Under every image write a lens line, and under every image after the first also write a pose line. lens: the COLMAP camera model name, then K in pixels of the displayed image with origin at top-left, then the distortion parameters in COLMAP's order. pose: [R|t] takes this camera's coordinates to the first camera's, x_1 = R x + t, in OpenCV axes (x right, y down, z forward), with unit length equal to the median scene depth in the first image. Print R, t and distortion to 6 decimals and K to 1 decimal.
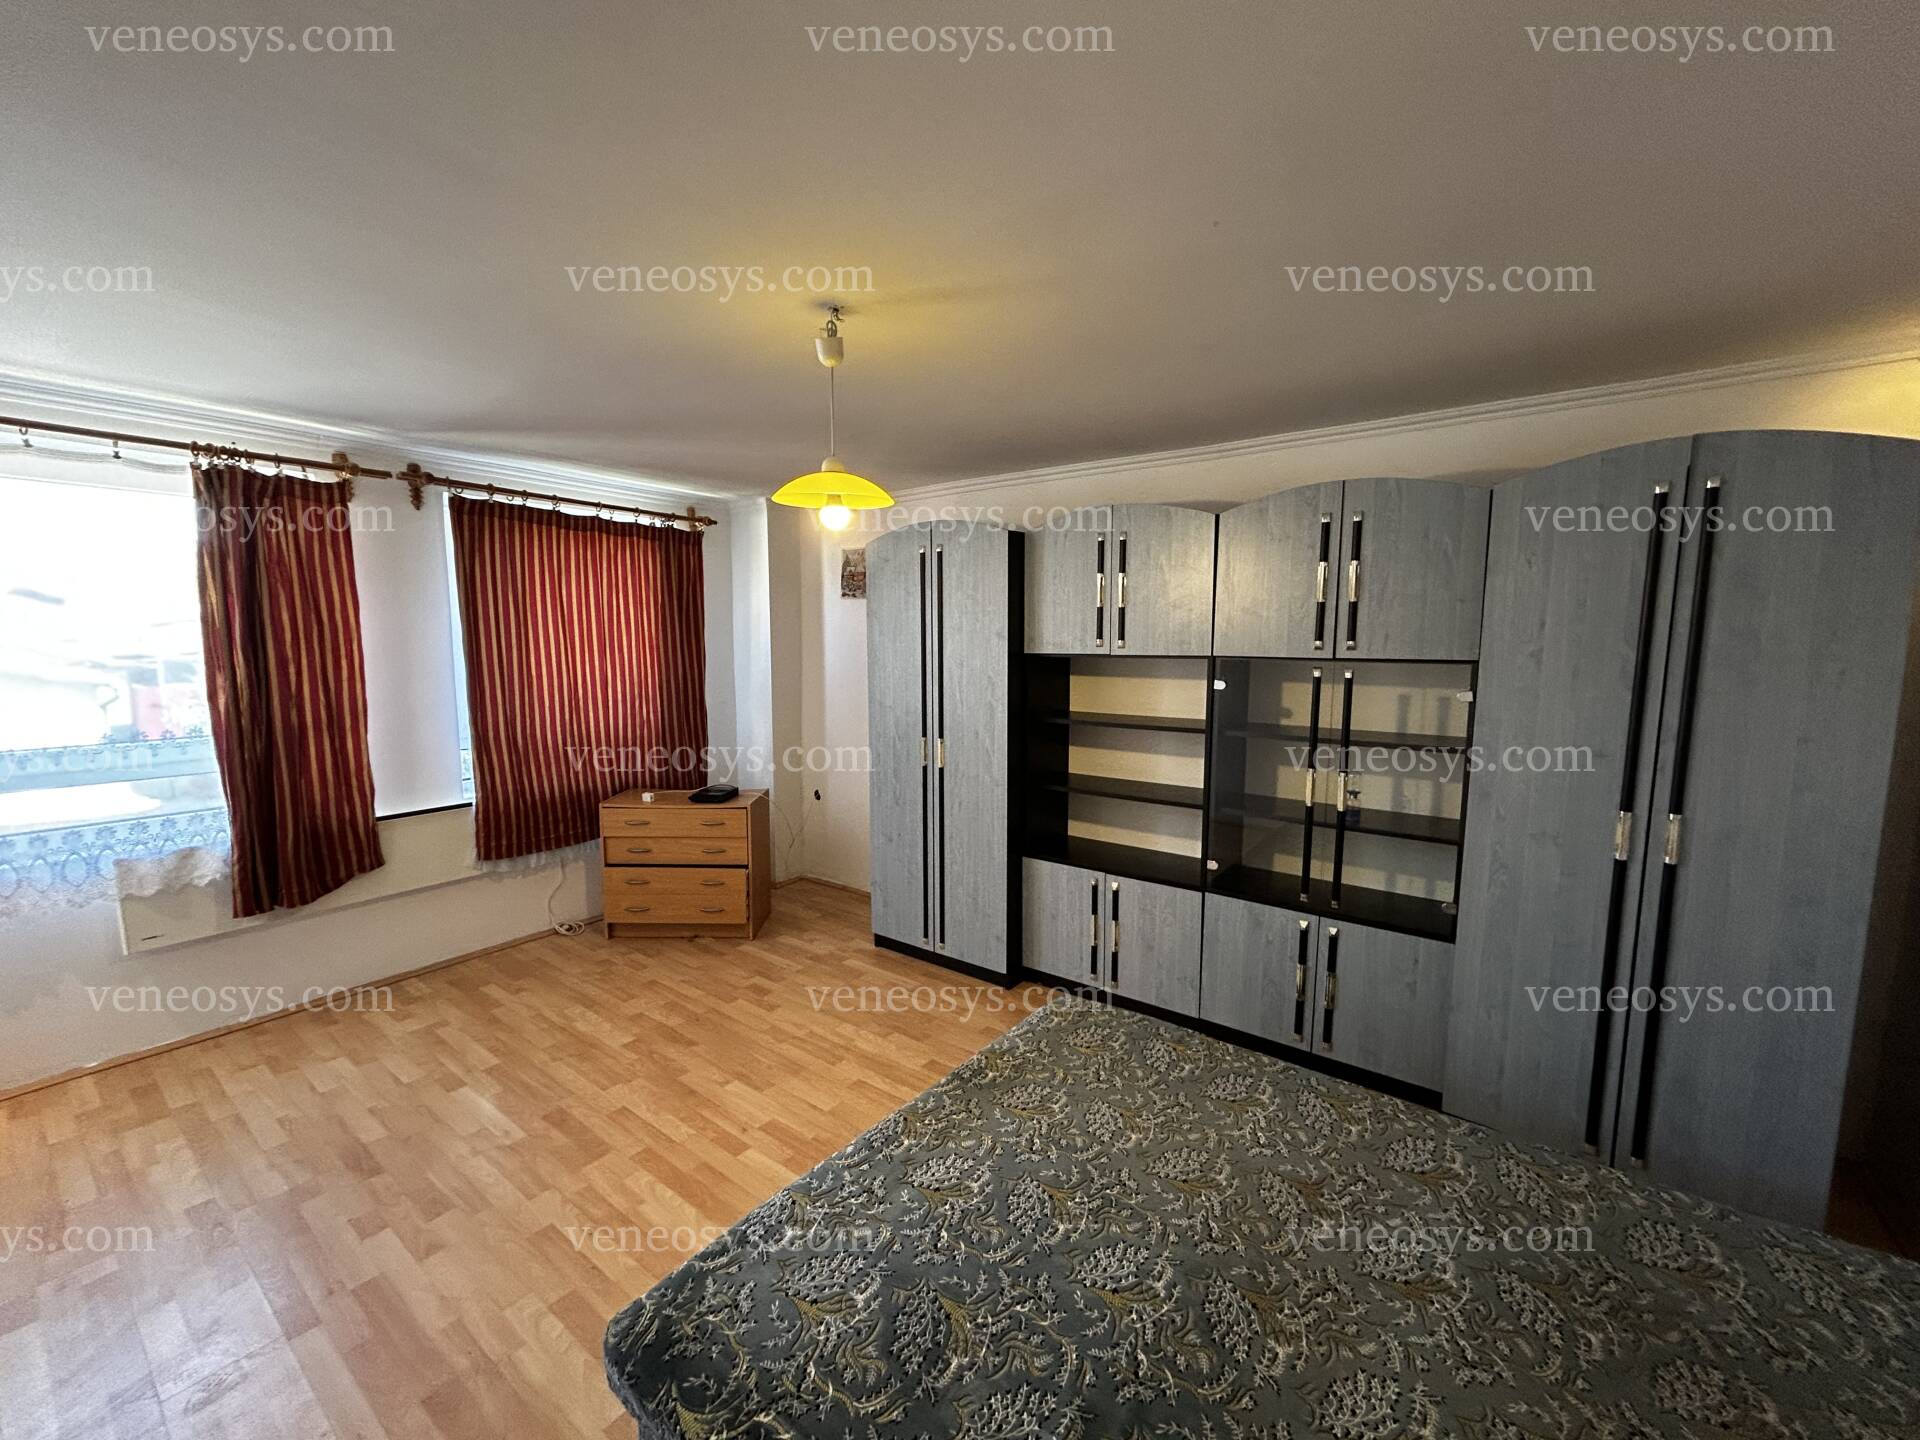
lens RADIAL K [[769.7, 0, 959.7], [0, 769.7, 721.9], [0, 0, 1]] dist [0.001872, 0.000335]
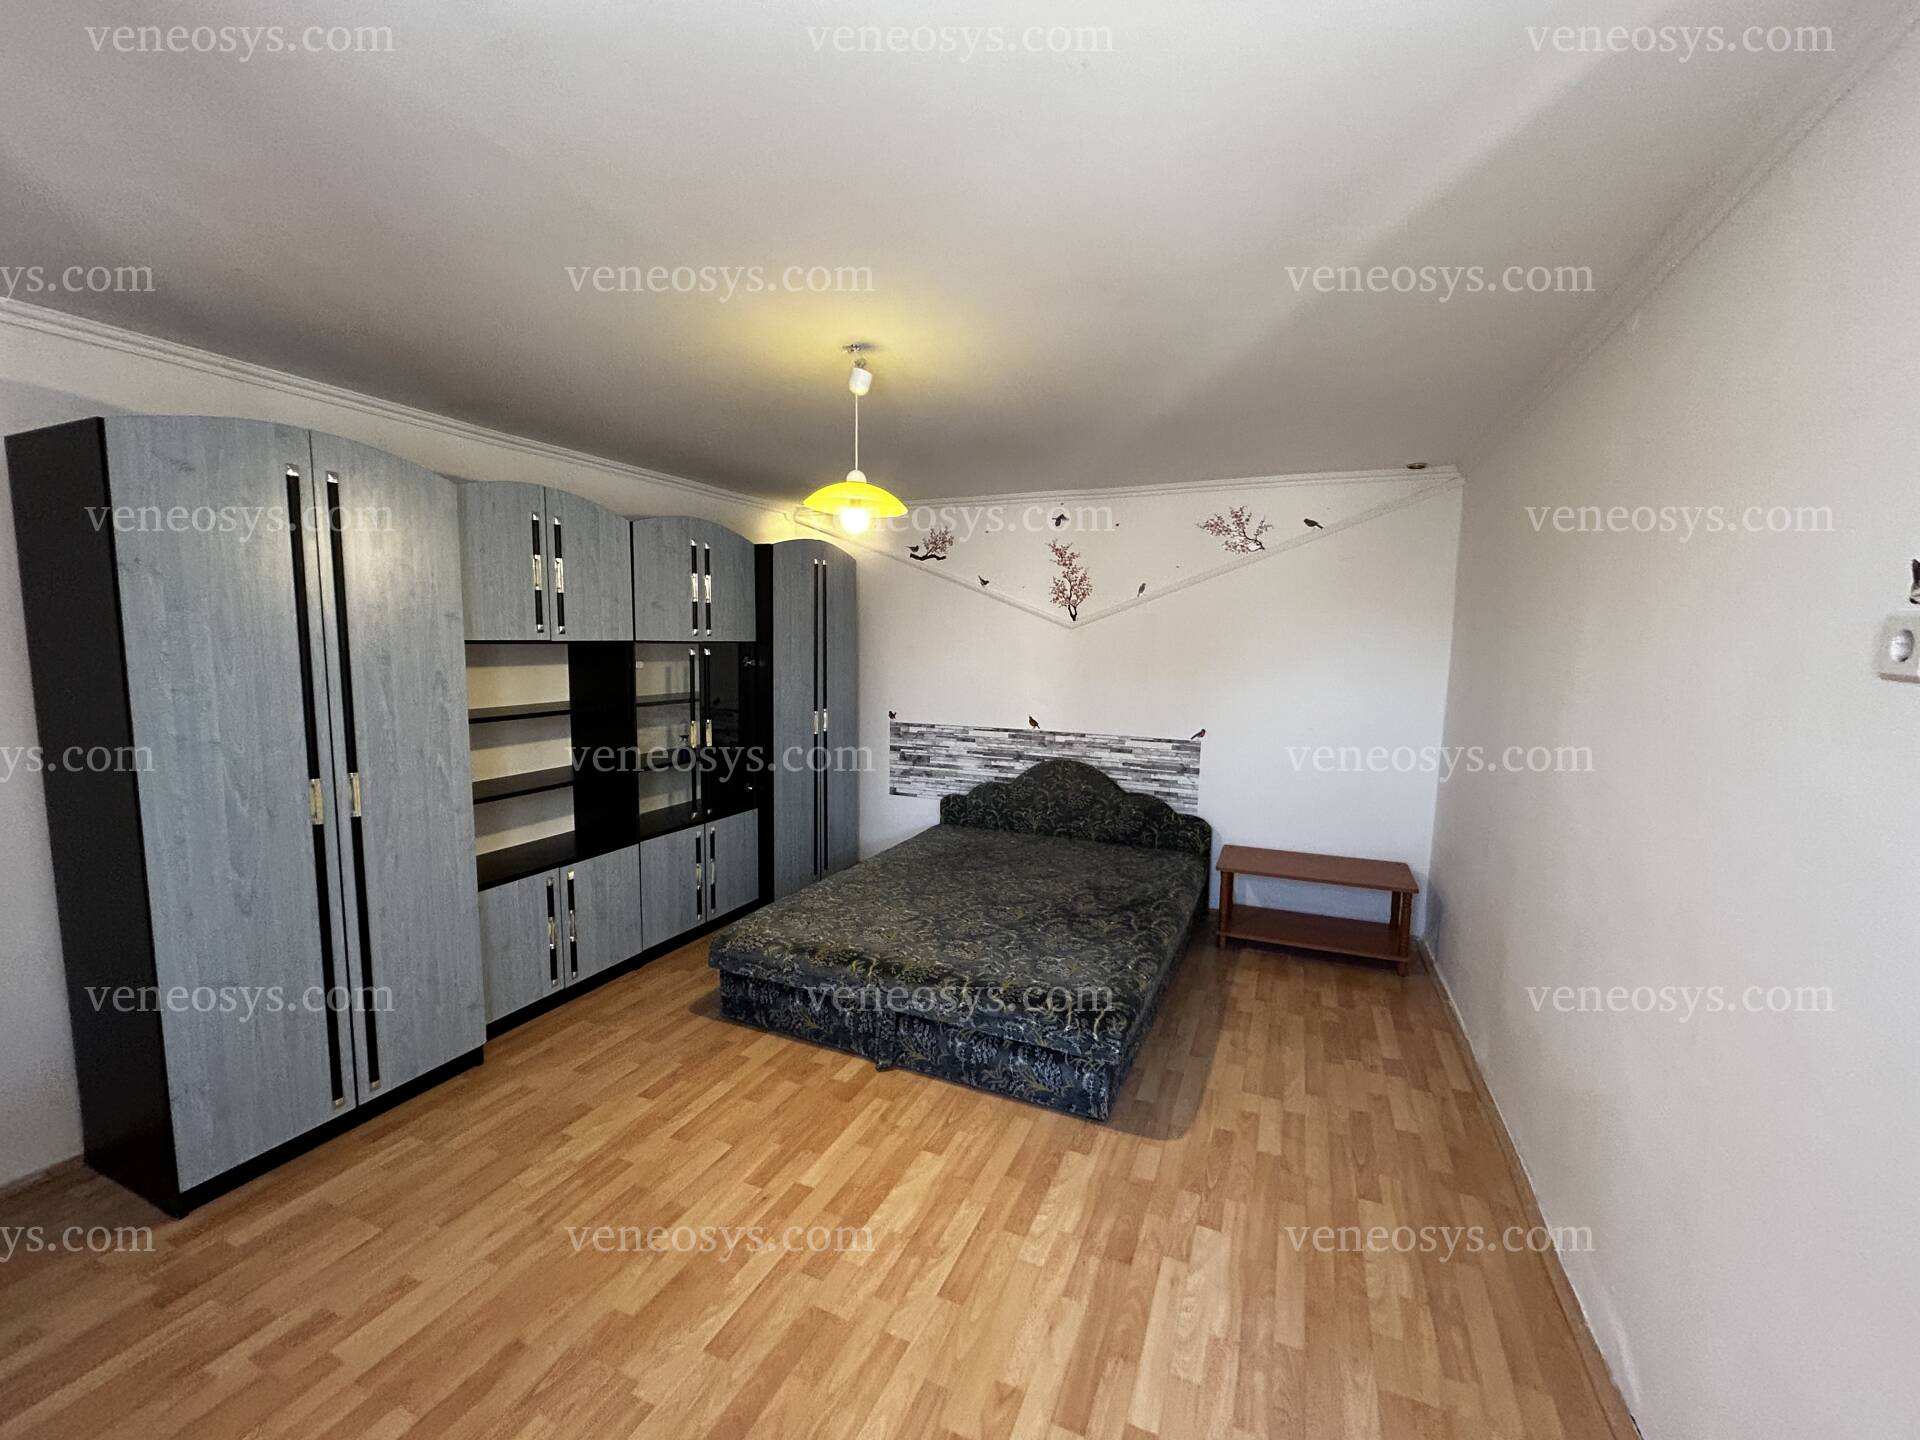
lens RADIAL K [[769.7, 0, 959.0], [0, 769.7, 725.3], [0, 0, 1]] dist [0.001872, 0.000335]
pose [[-0.228805, -0.110775, 0.967149, -0.923147], [0.094619, 0.986270, 0.135350, -0.069243], [-0.968863, 0.122480, -0.215182, 0.768419]]
